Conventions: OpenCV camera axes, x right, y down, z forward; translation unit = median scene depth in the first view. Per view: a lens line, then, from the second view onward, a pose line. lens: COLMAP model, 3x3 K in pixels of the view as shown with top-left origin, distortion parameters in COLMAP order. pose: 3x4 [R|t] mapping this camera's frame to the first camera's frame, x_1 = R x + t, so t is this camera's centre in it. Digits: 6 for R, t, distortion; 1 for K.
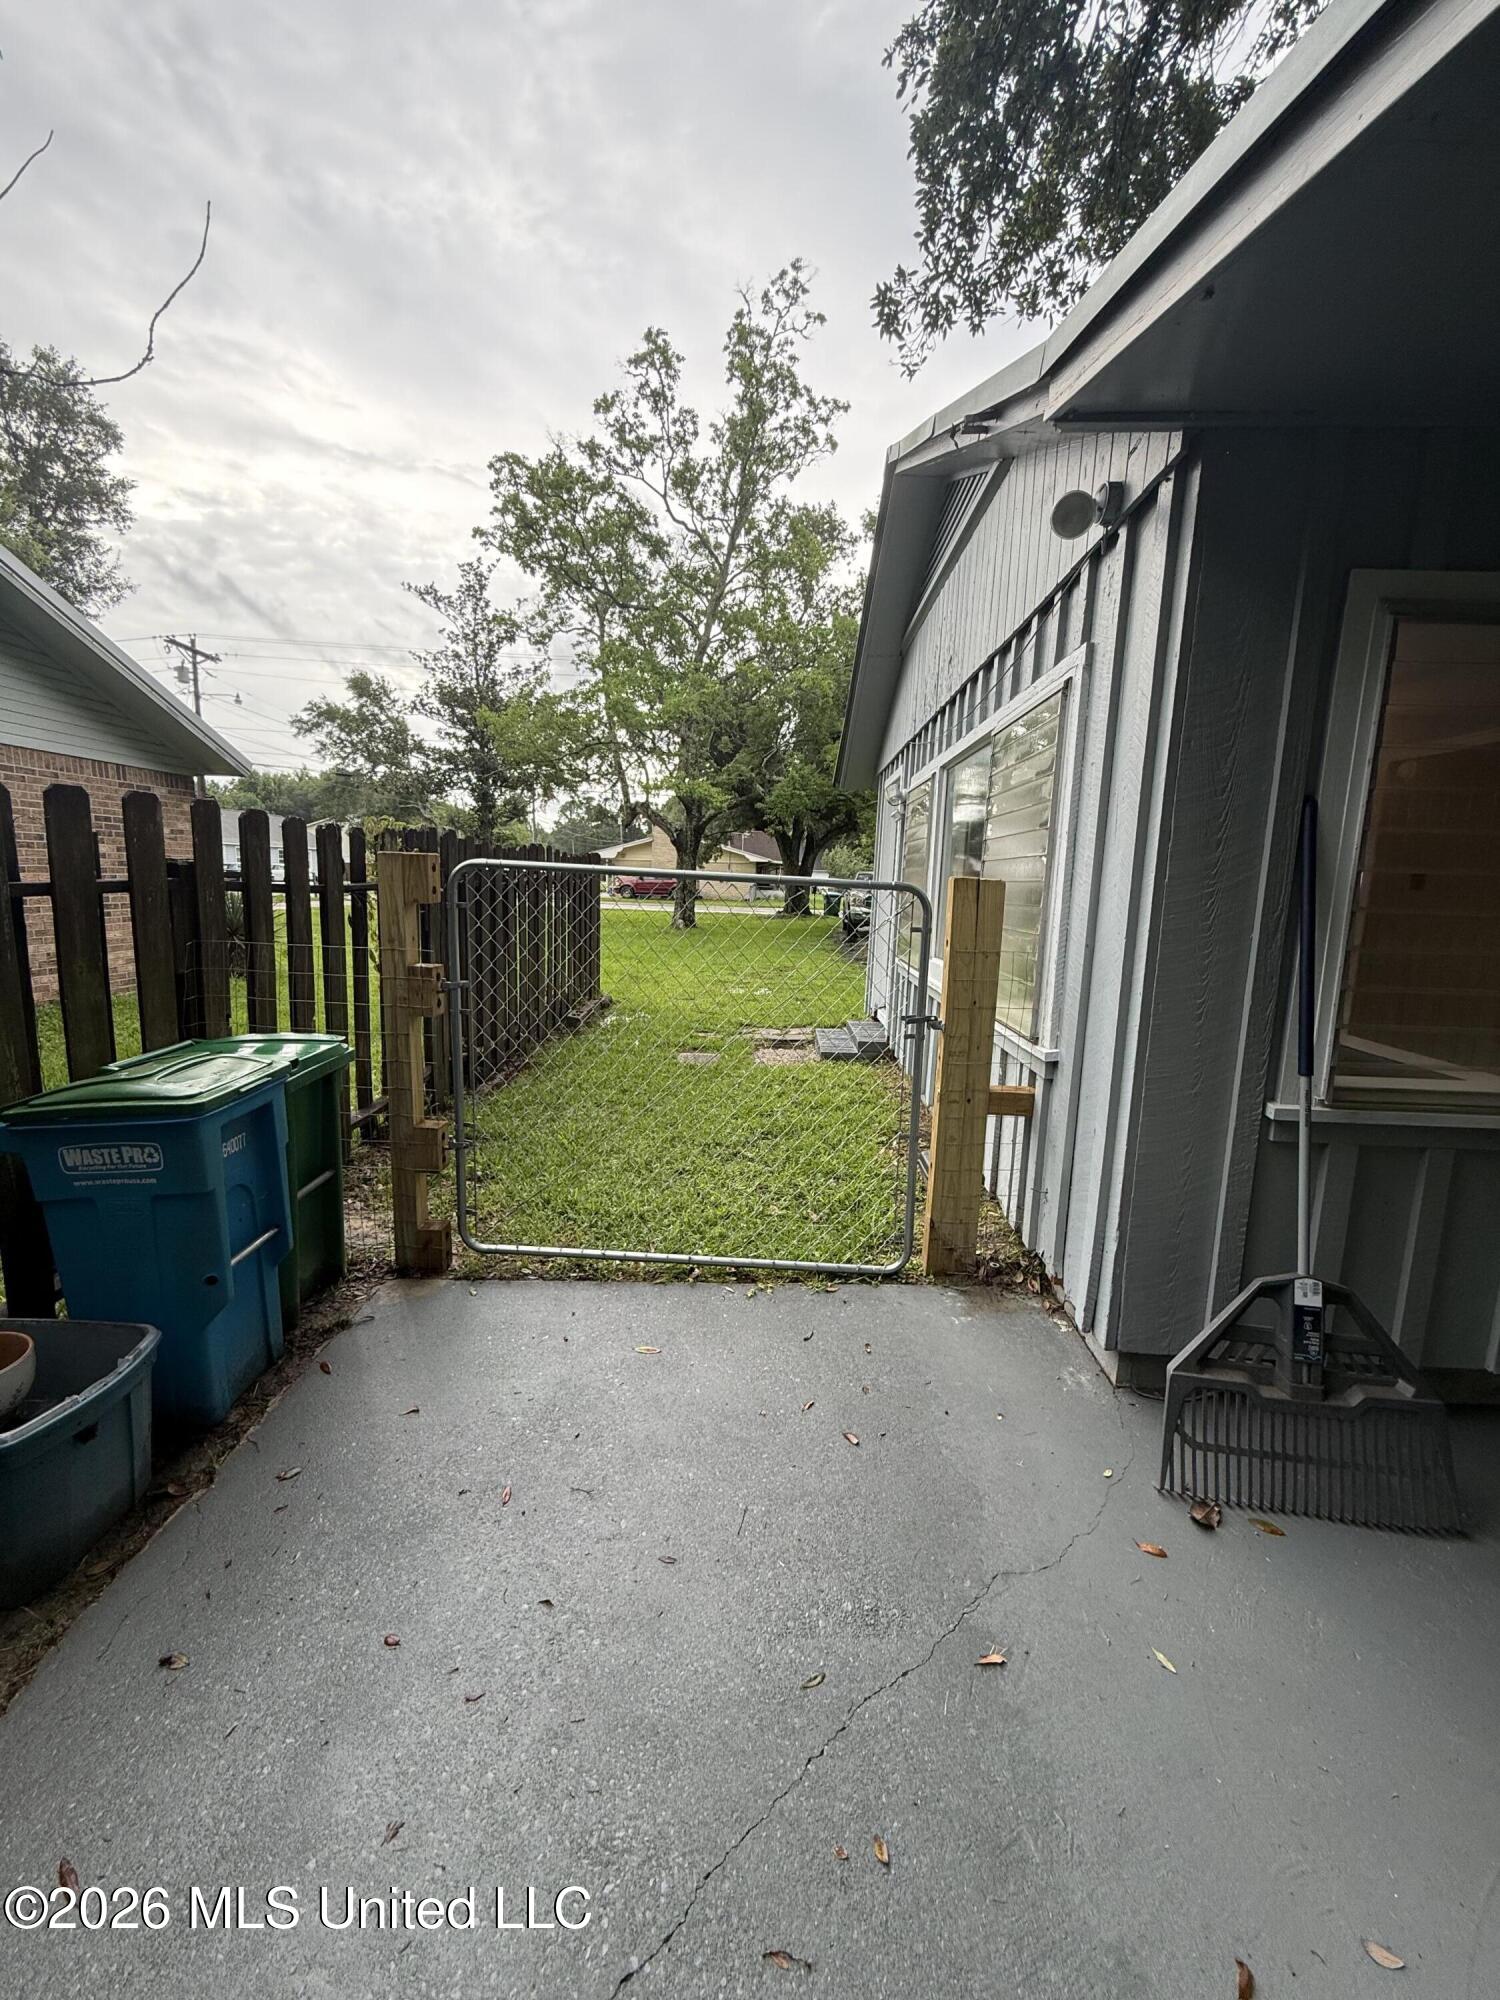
lens RADIAL K [[797.4, 0, 751.3], [0, 797.4, 996.9], [0, 0, 1]] dist [-0.001054, -0.000092]
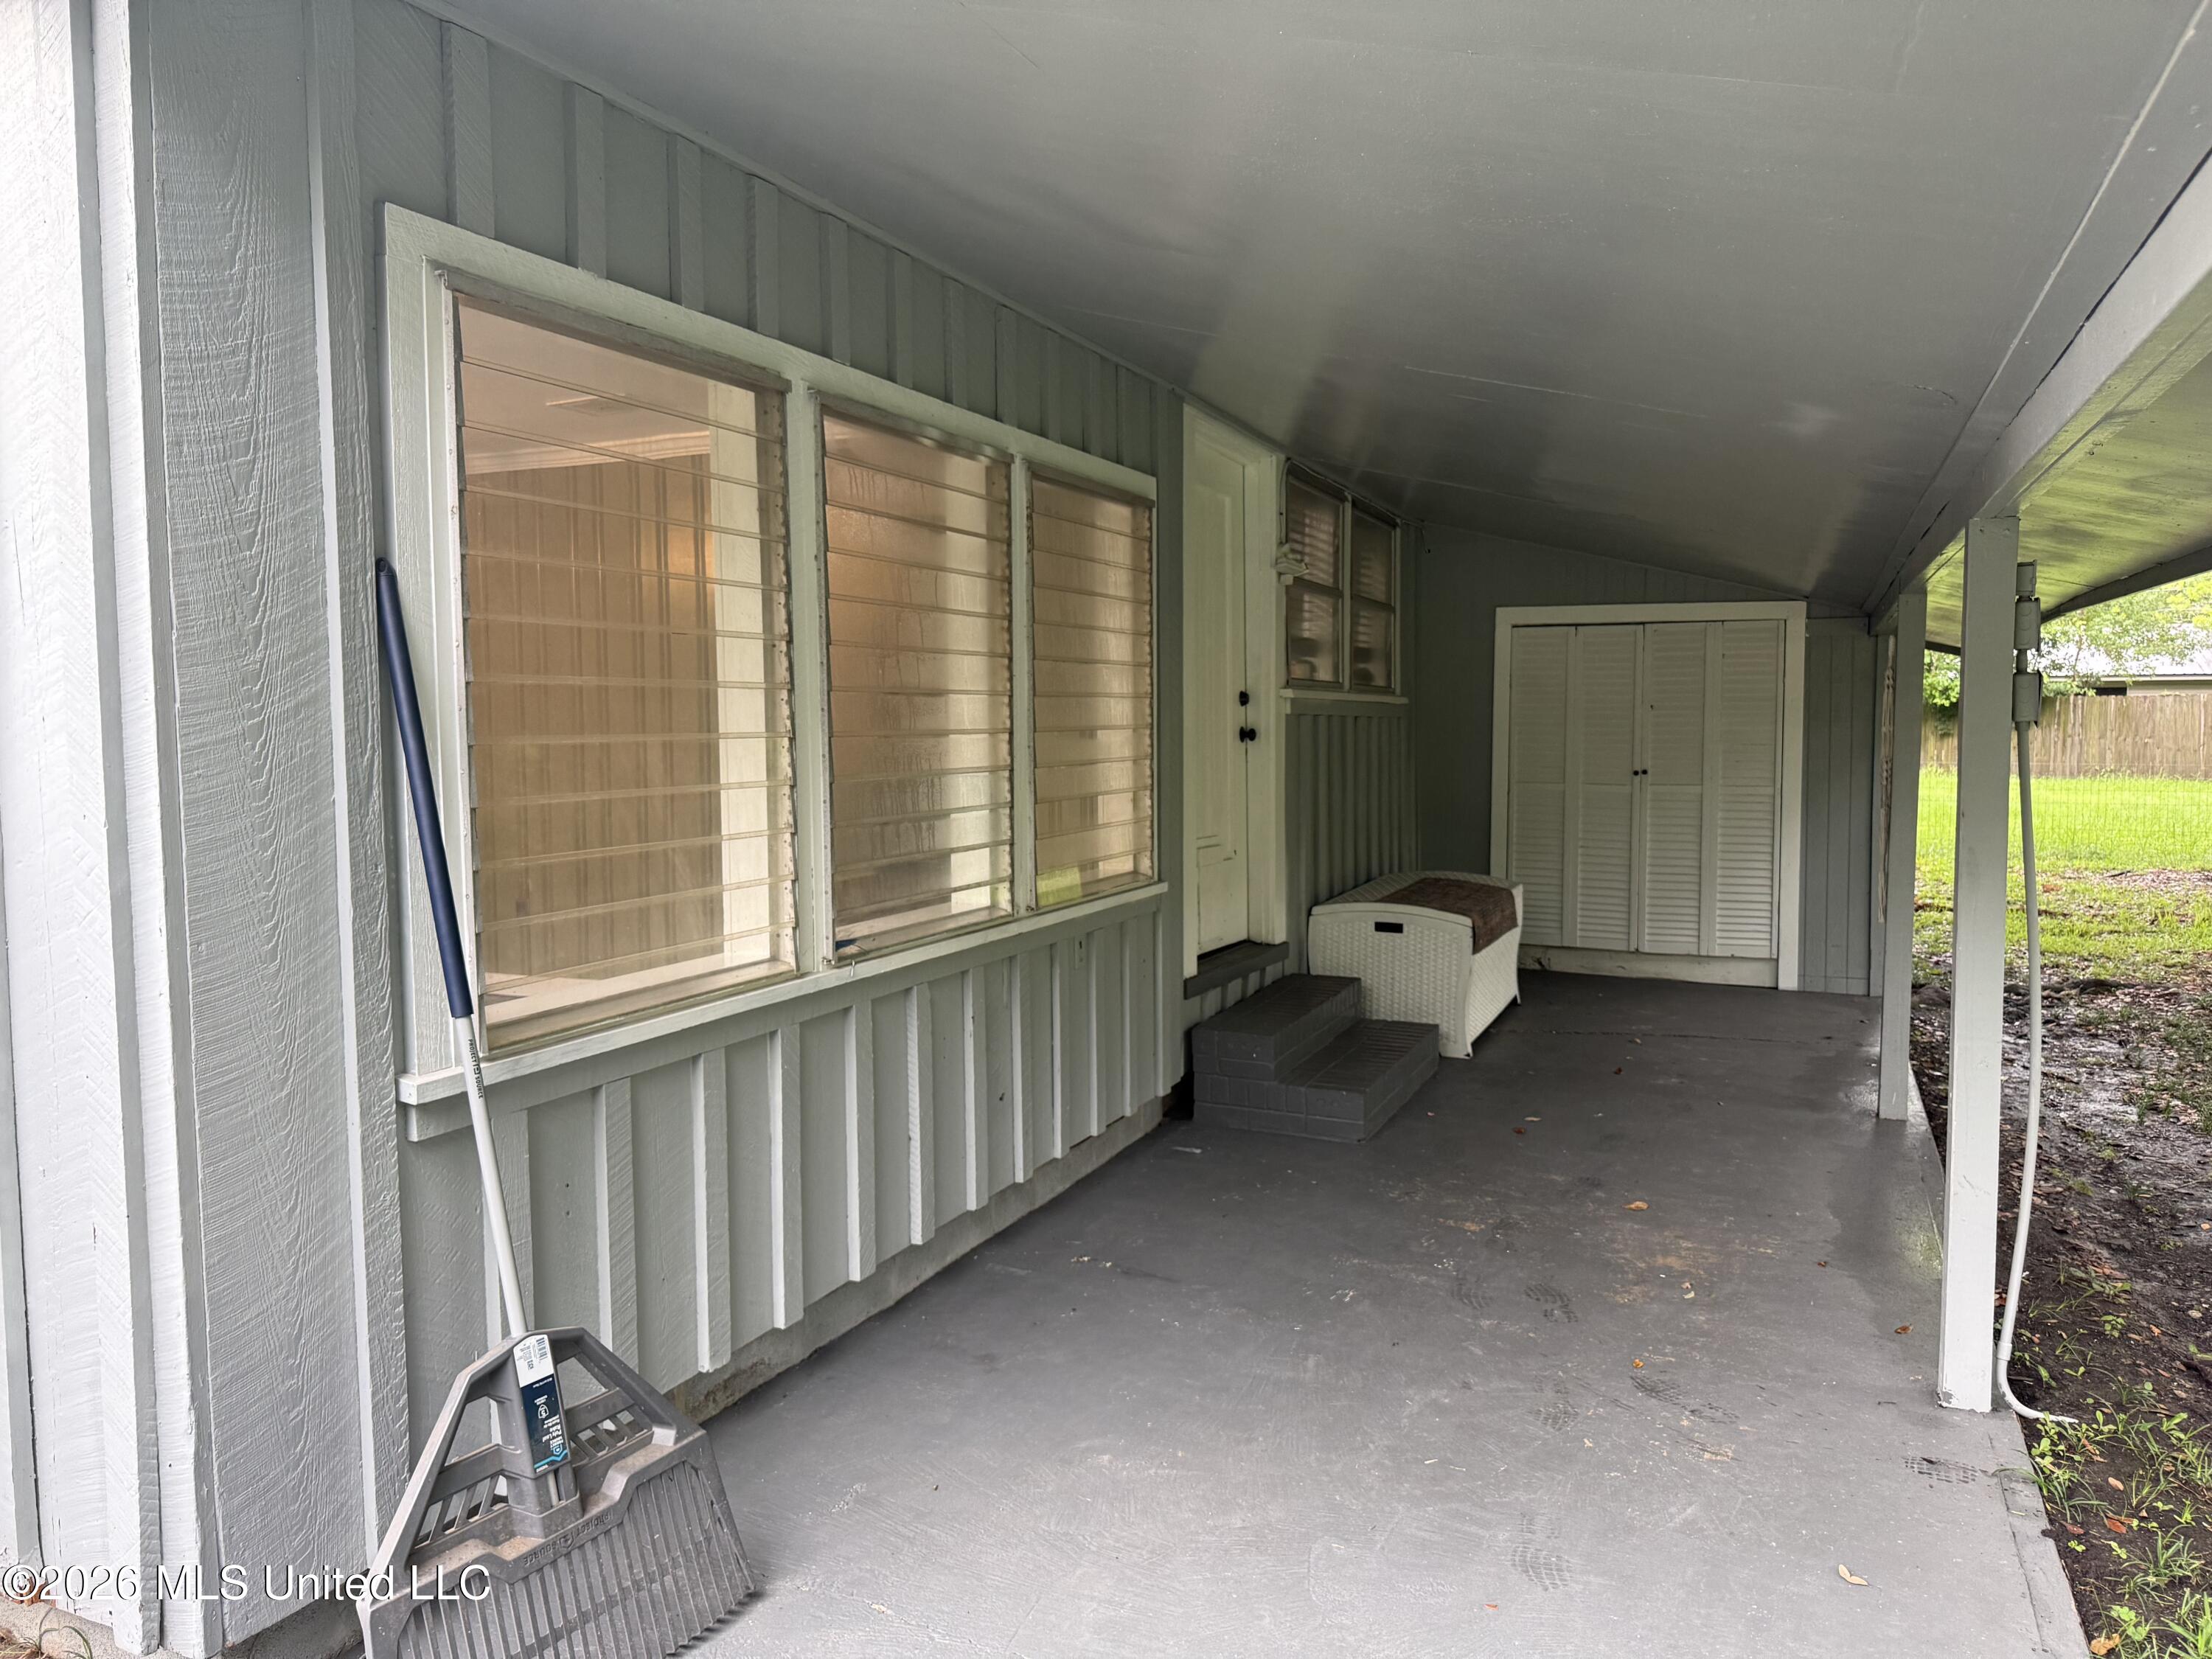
lens RADIAL K [[1561.0, 0, 1104.7], [0, 1561.0, 823.5], [0, 0, 1]] dist [0.118589, -0.190979]
pose [[0.382566, -0.098552, 0.918657, -0.222542], [0.155540, 0.986974, 0.041107, -0.020684], [-0.910742, 0.127161, 0.392911, 0.059904]]
